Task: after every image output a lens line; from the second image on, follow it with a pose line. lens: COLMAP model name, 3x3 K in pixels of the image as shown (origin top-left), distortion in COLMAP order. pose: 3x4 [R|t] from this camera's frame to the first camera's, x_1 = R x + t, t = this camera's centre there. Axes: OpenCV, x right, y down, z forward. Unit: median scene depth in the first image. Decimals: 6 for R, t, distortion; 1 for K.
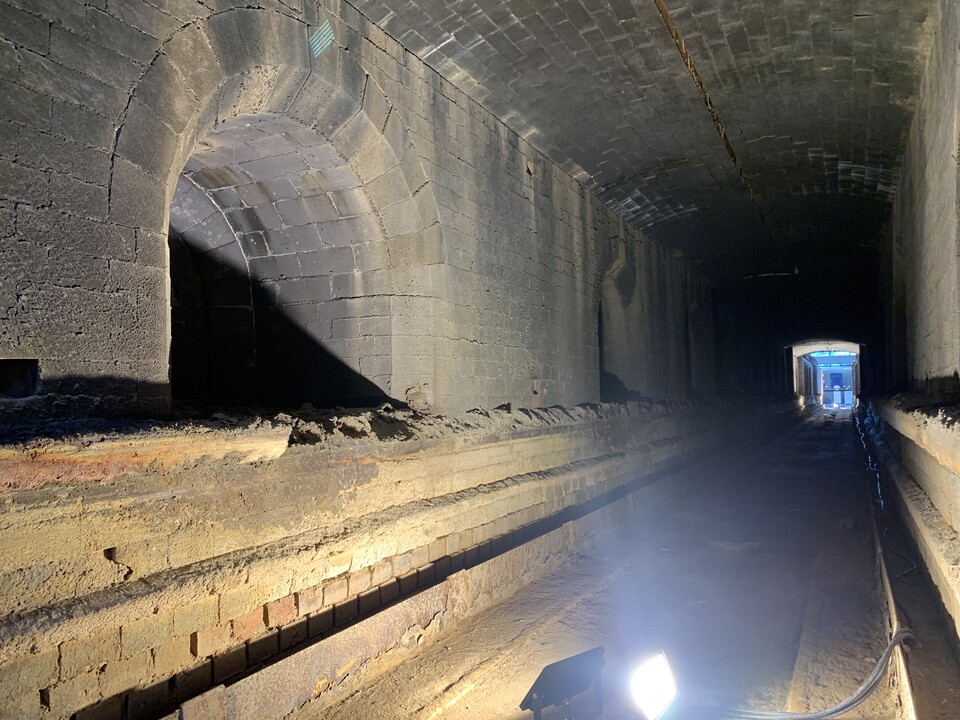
lens RADIAL K [[734.5, 0, 481.4], [0, 734.5, 364.1], [0, 0, 1]] dist [0.005435, -0.004501]
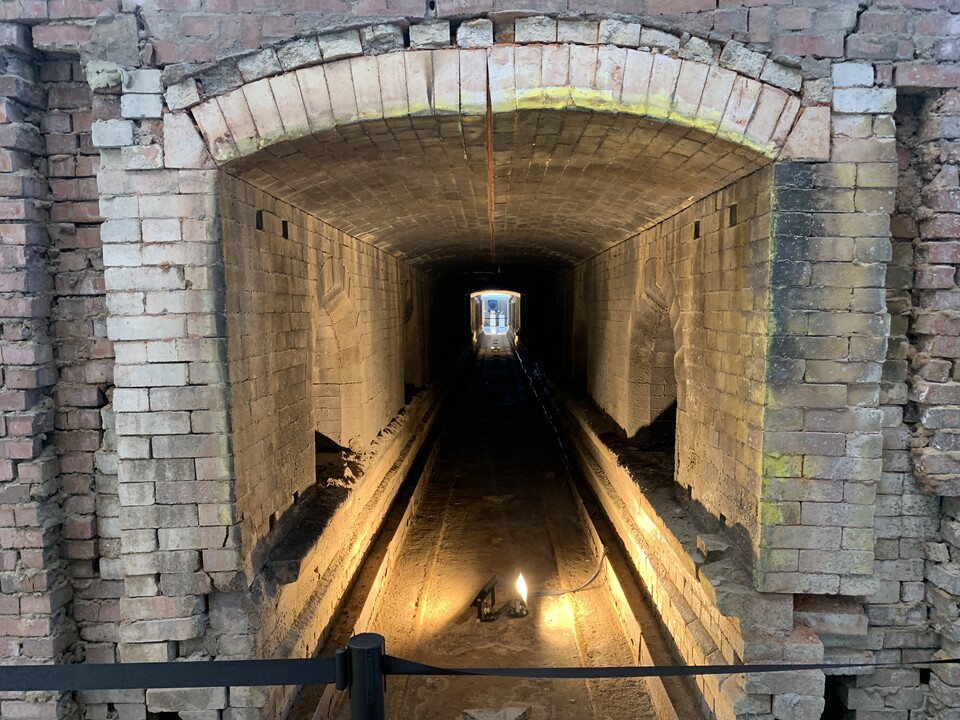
lens RADIAL K [[734.5, 0, 479.1], [0, 734.5, 359.8], [0, 0, 1]] dist [0.005435, -0.004501]
pose [[0.903579, -0.023249, 0.427790, -0.542900], [-0.026480, 0.993586, 0.109931, -0.336895], [-0.427602, -0.110659, 0.897168, -0.603672]]
